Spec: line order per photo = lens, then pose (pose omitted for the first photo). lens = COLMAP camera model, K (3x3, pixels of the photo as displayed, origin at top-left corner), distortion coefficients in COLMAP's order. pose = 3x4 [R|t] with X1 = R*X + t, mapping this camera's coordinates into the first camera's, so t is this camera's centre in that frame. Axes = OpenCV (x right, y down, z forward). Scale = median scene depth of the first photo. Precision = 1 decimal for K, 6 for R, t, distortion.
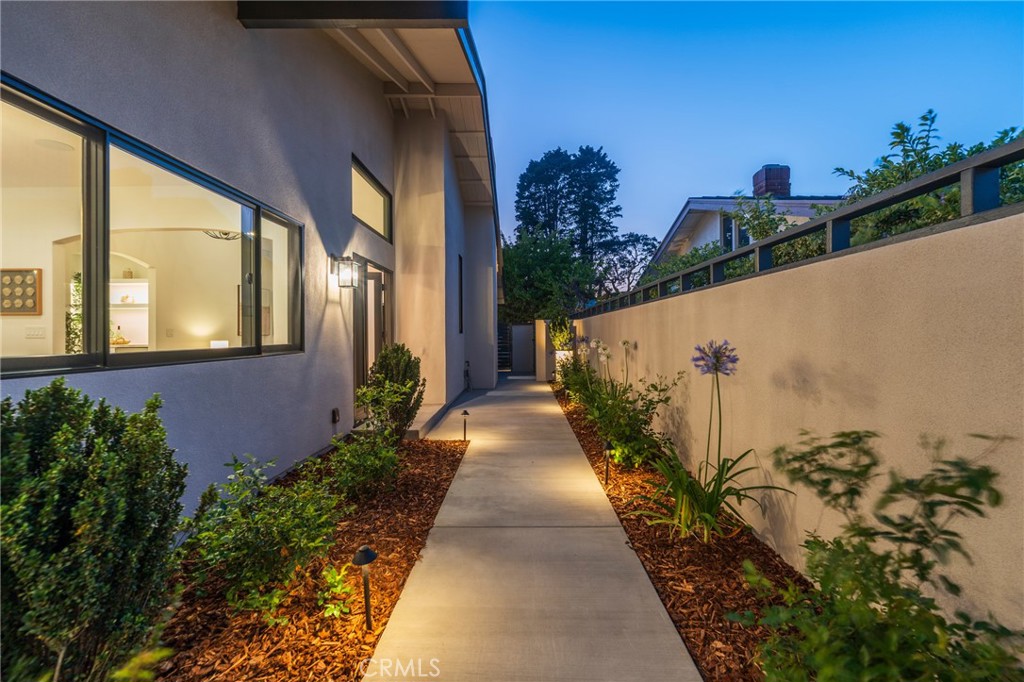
lens RADIAL K [[408.3, 0, 513.8], [0, 408.3, 338.8], [0, 0, 1]] dist [0.001850, 0.000061]
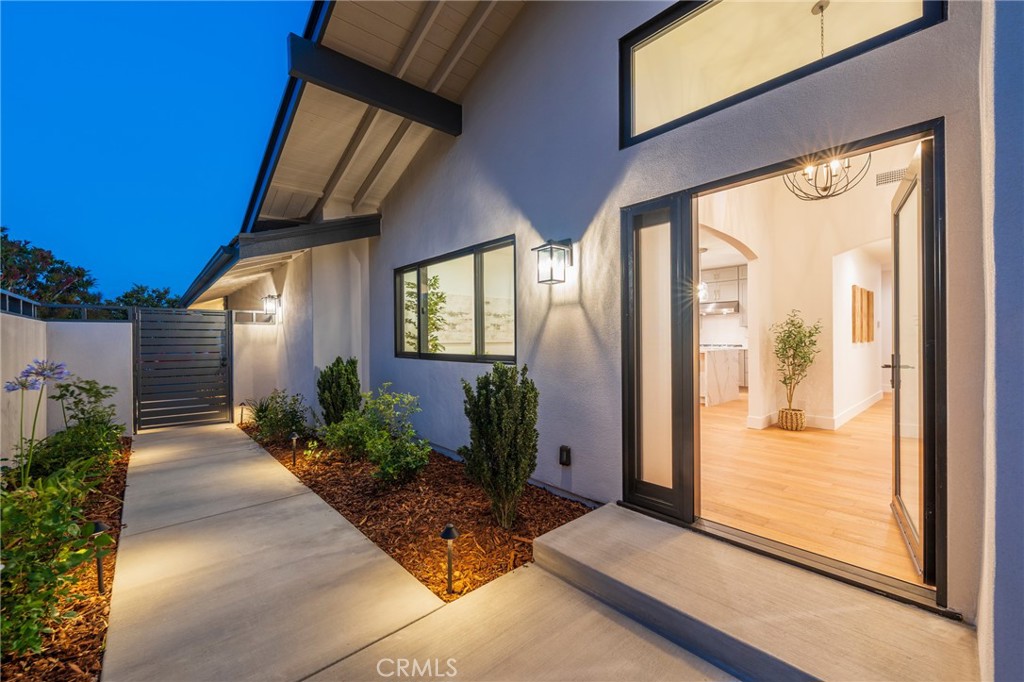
lens RADIAL K [[408.3, 0, 513.6], [0, 408.3, 337.9], [0, 0, 1]] dist [0.001850, 0.000061]
pose [[-0.737050, 0.006591, -0.675806, 0.203186], [0.005380, 0.999978, 0.003885, -0.045908], [0.675816, -0.000772, -0.737070, 2.224222]]
